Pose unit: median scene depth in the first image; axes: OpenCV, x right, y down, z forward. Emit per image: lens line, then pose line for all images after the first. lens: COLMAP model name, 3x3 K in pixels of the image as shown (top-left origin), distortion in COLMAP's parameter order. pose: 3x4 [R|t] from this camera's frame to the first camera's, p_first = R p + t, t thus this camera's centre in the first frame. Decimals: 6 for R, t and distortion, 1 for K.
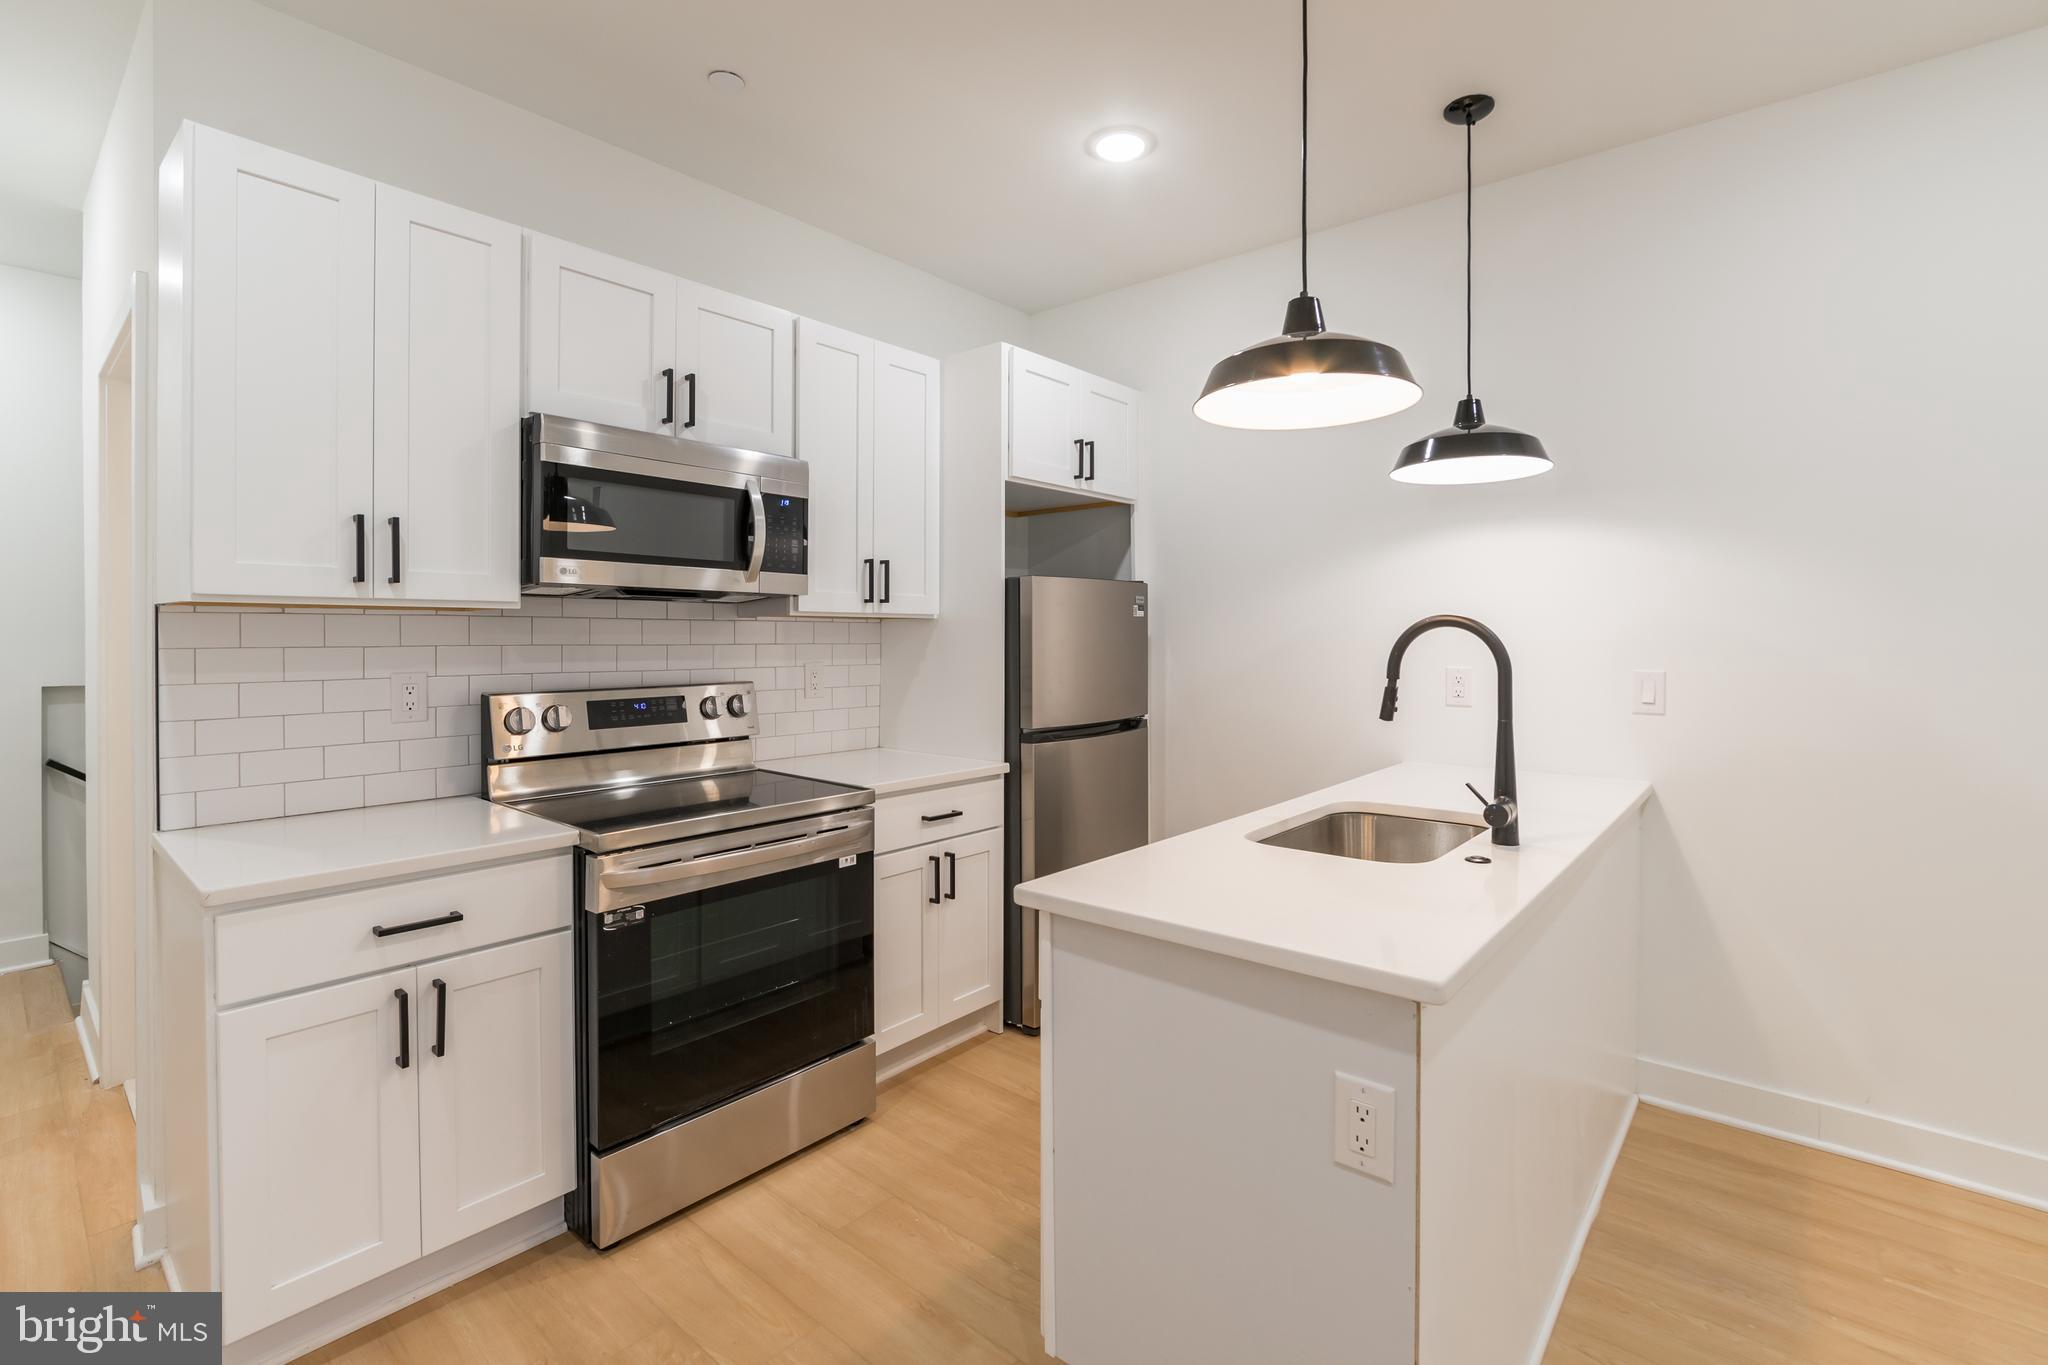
lens RADIAL K [[919.8, 0, 1037.8], [0, 919.8, 637.1], [0, 0, 1]] dist [-0.011240, 0.000138]
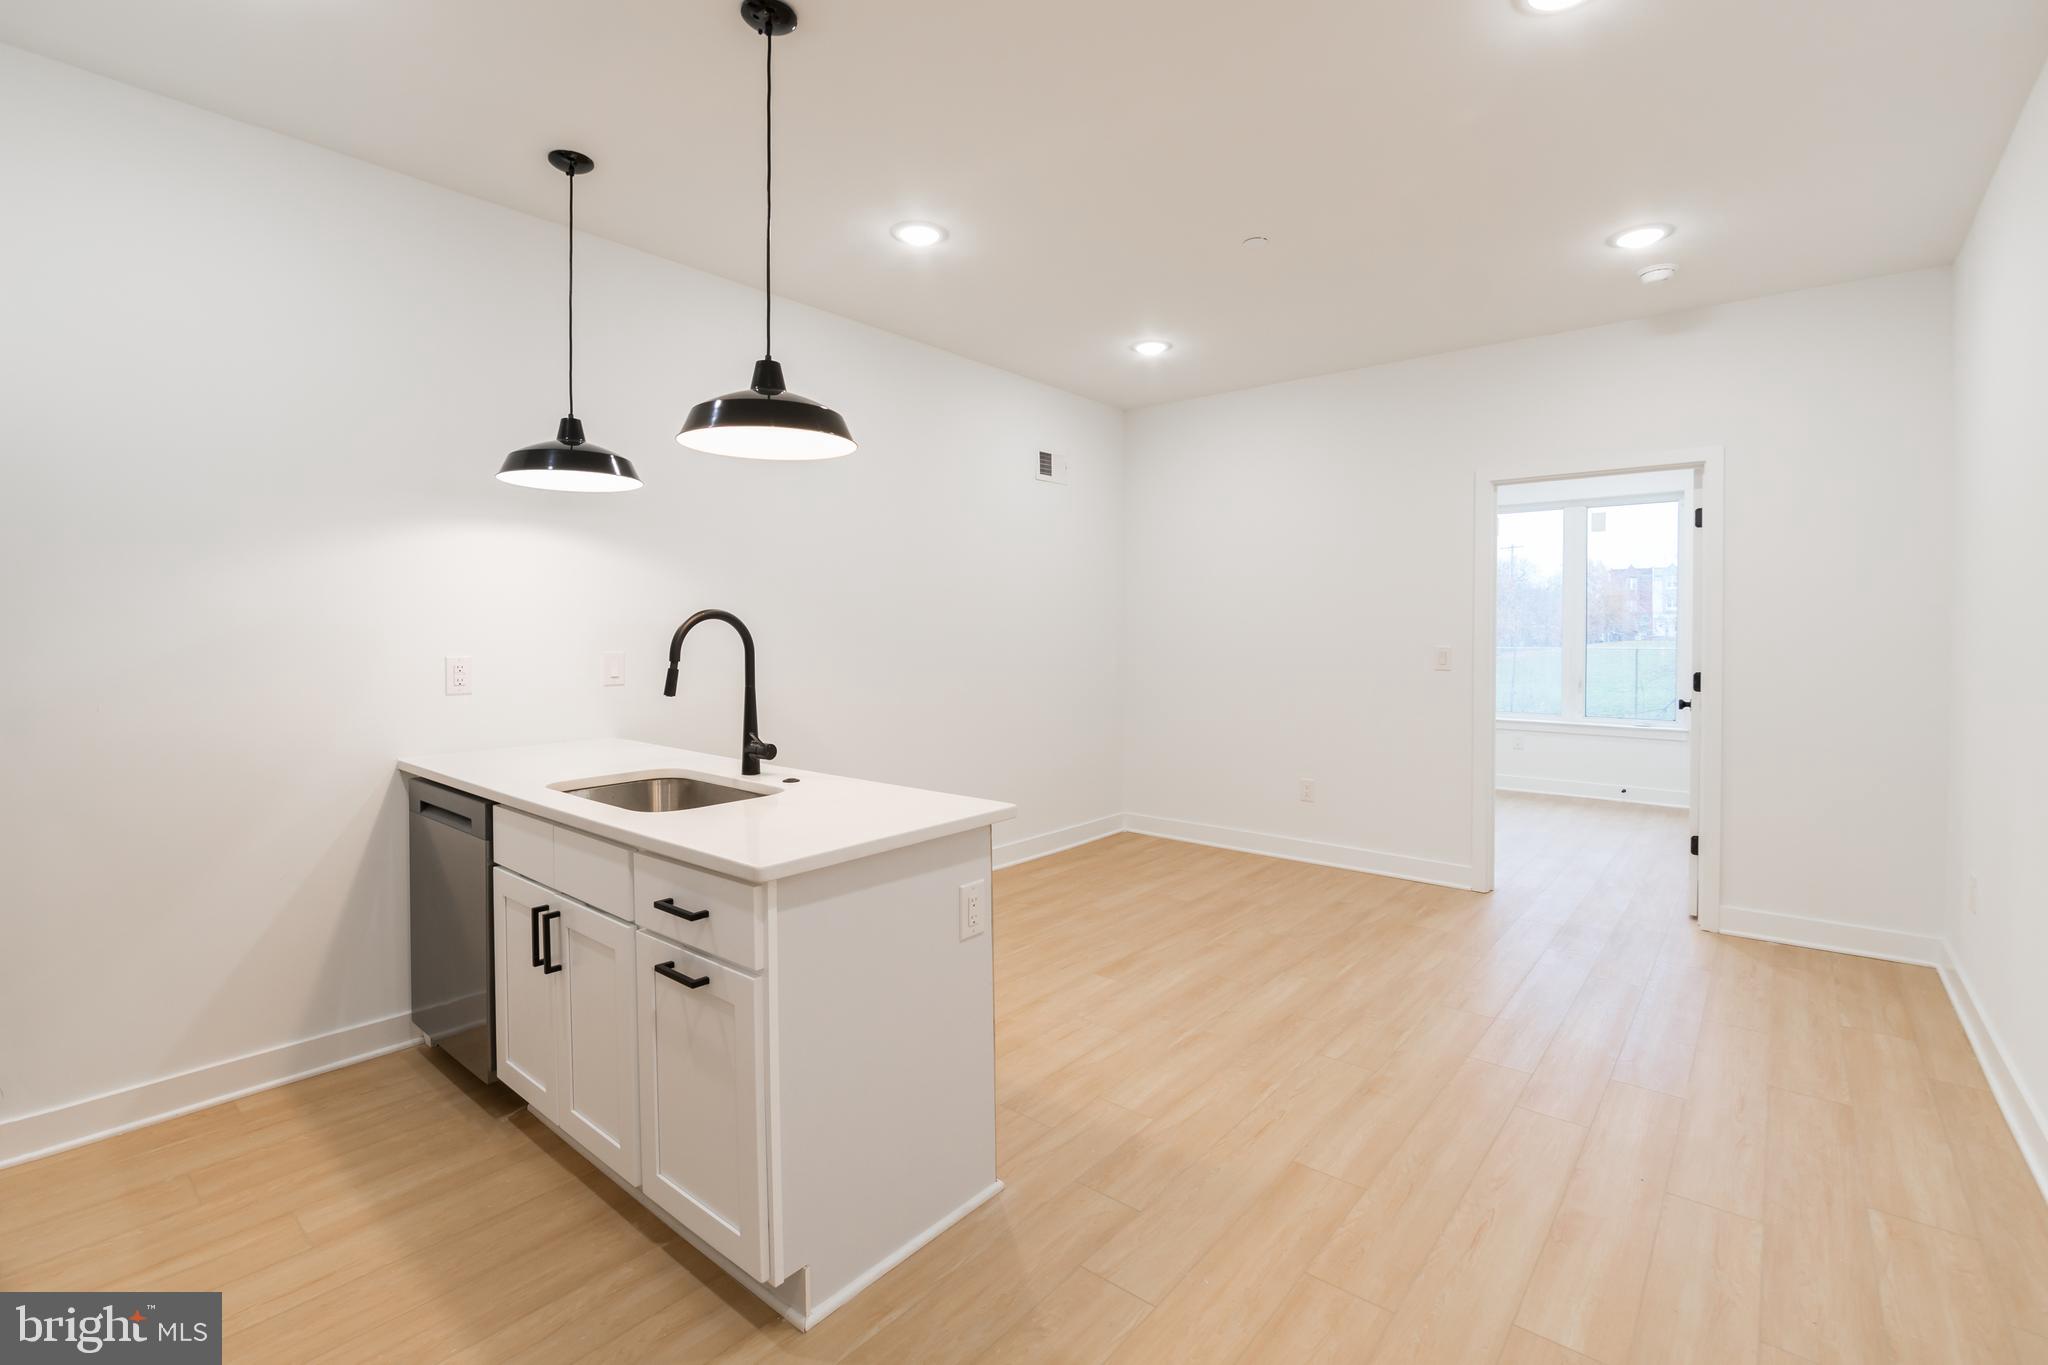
lens RADIAL K [[890.7, 0, 1027.9], [0, 890.7, 662.5], [0, 0, 1]] dist [-0.026608, 0.000151]
pose [[0.002099, -0.038476, 0.999257, -0.661268], [0.005961, 0.999242, 0.038463, 0.004783], [-0.999980, 0.005876, 0.002327, 0.458841]]
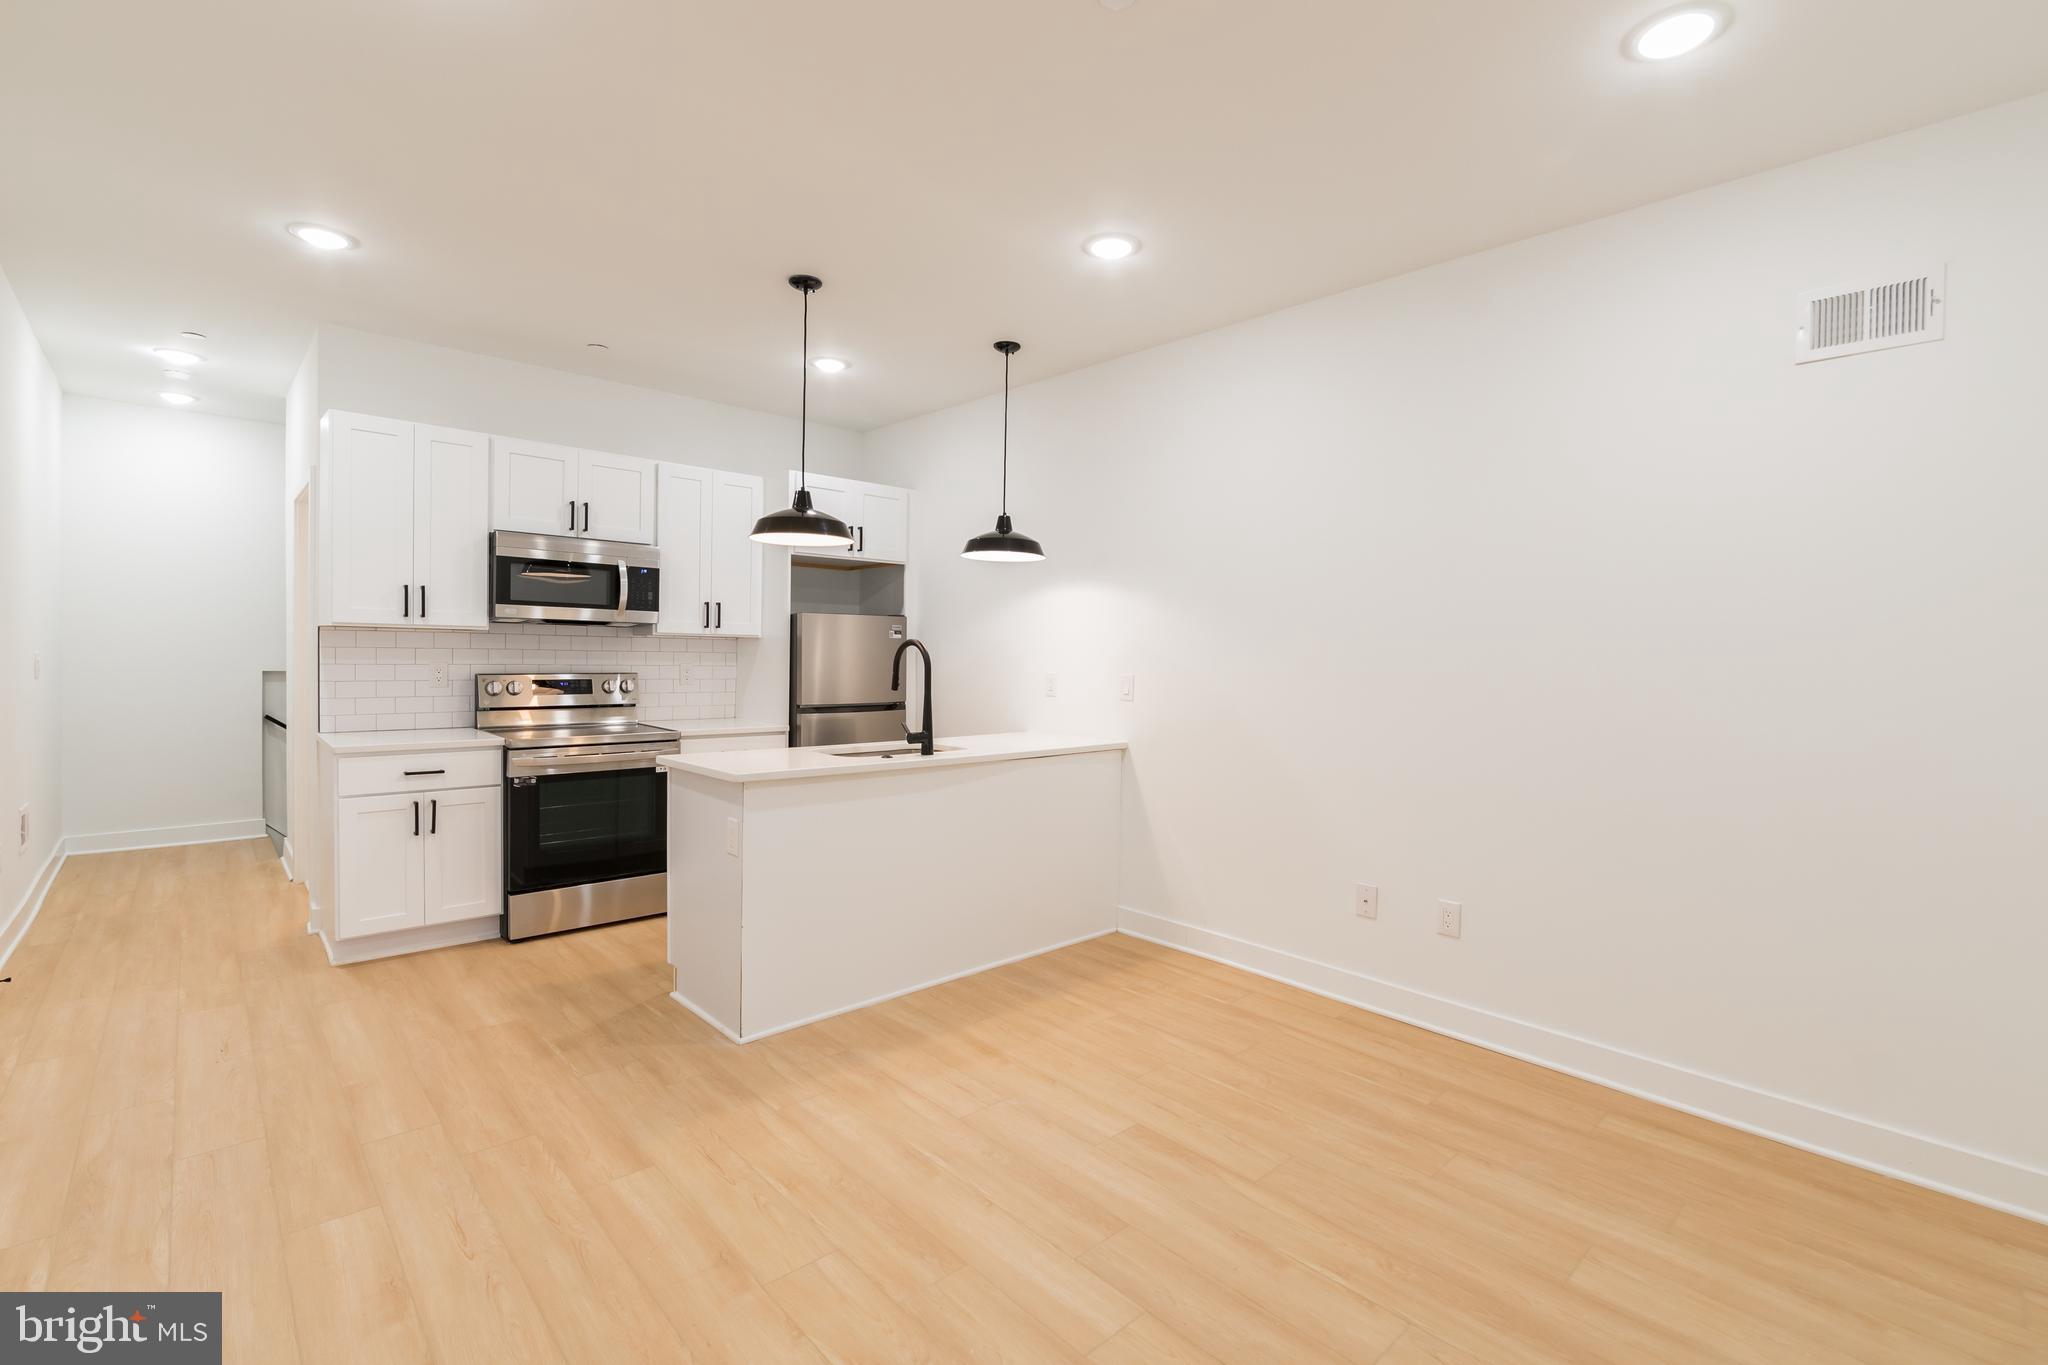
lens RADIAL K [[911.9, 0, 1034.6], [0, 911.9, 671.9], [0, 0, 1]] dist [-0.011564, 0.000318]
pose [[0.993280, 0.018266, -0.114288, 0.762607], [-0.016303, 0.999703, 0.018094, 0.004369], [0.114585, -0.016109, 0.993283, -0.742158]]
